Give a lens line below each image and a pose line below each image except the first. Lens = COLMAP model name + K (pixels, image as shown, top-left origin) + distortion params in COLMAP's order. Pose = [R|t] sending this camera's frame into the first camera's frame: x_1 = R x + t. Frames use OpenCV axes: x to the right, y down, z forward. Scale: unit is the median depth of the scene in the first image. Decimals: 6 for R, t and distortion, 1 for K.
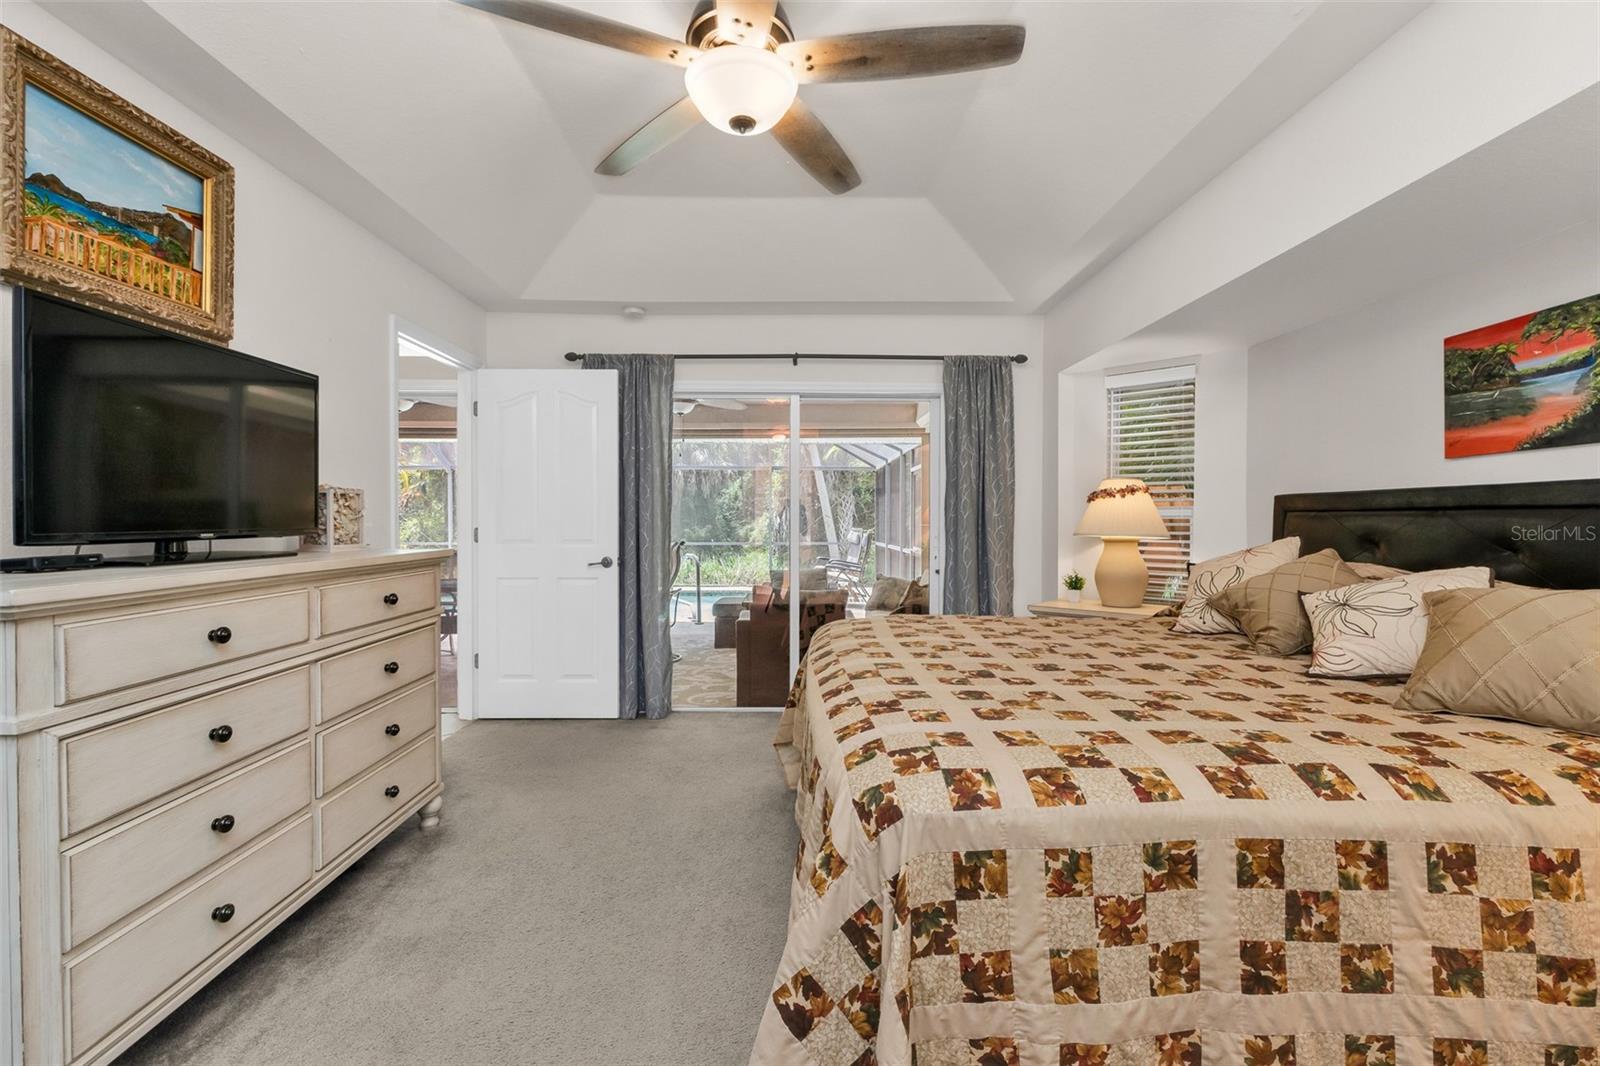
lens RADIAL K [[697.0, 0, 798.7], [0, 697.0, 527.0], [0, 0, 1]] dist [0.011330, -0.002737]
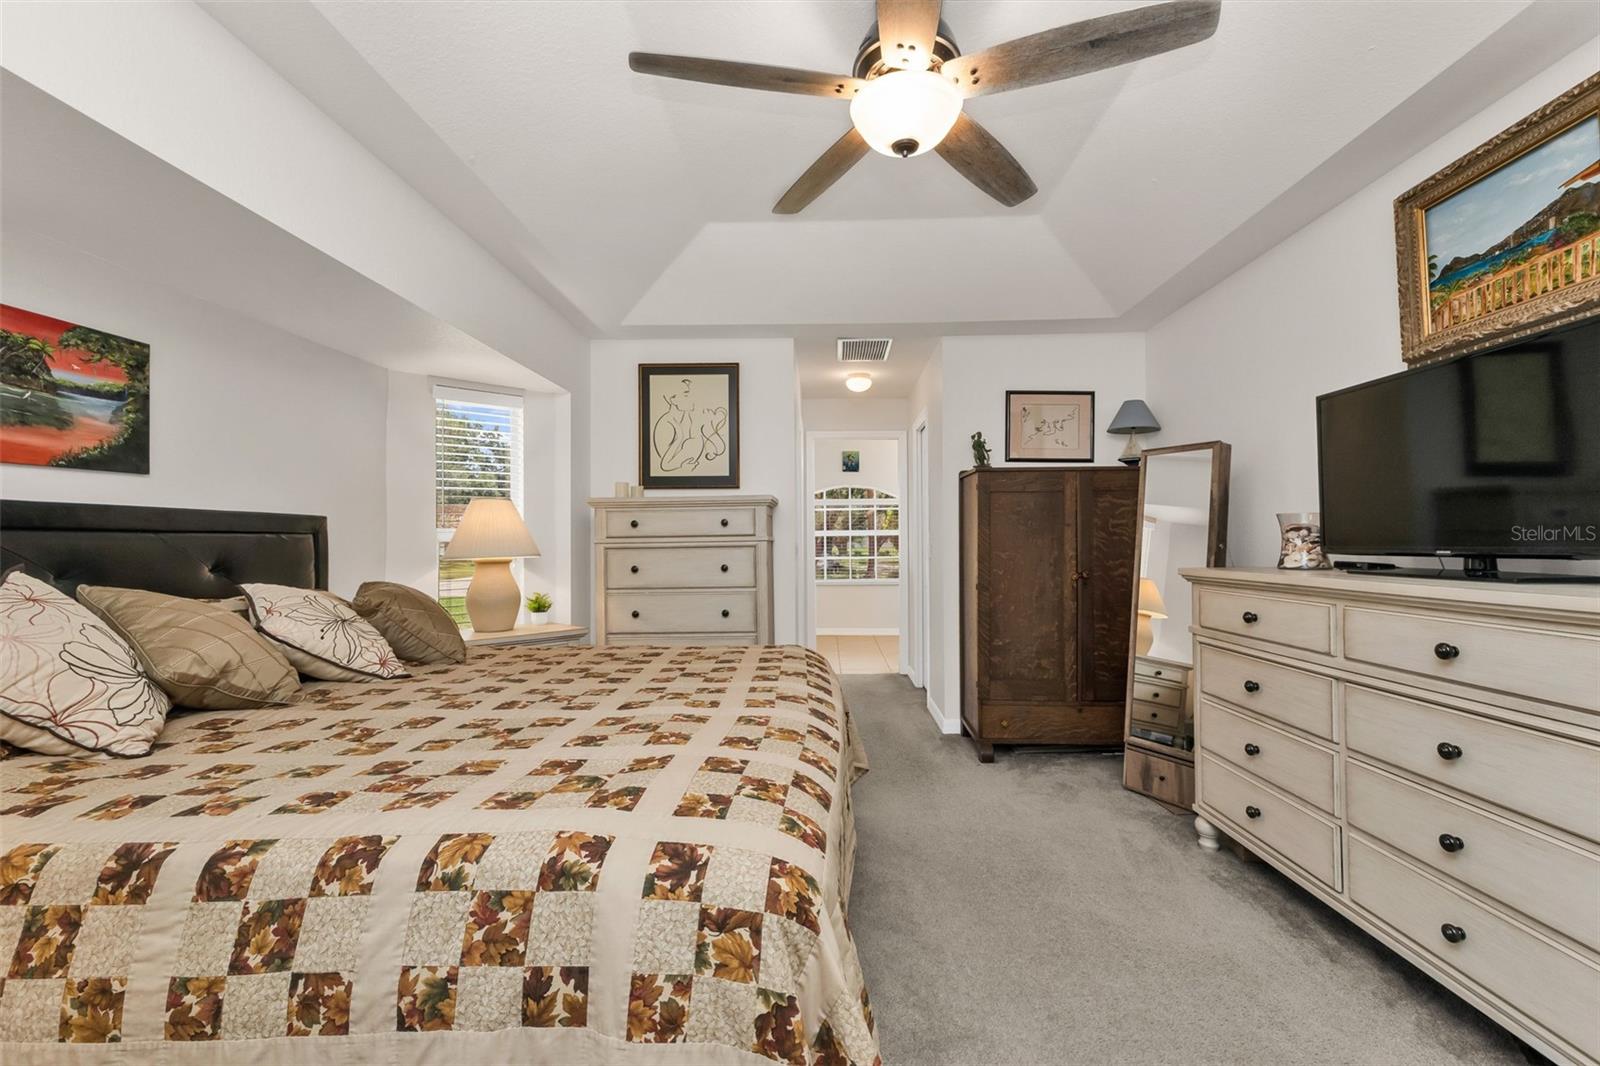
lens RADIAL K [[697.0, 0, 797.9], [0, 697.0, 536.1], [0, 0, 1]] dist [0.011330, -0.002737]
pose [[-0.998815, 0.004788, 0.048440, 0.030514], [0.005017, 0.999977, 0.004596, -0.020040], [-0.048417, 0.004834, -0.998815, 1.981228]]
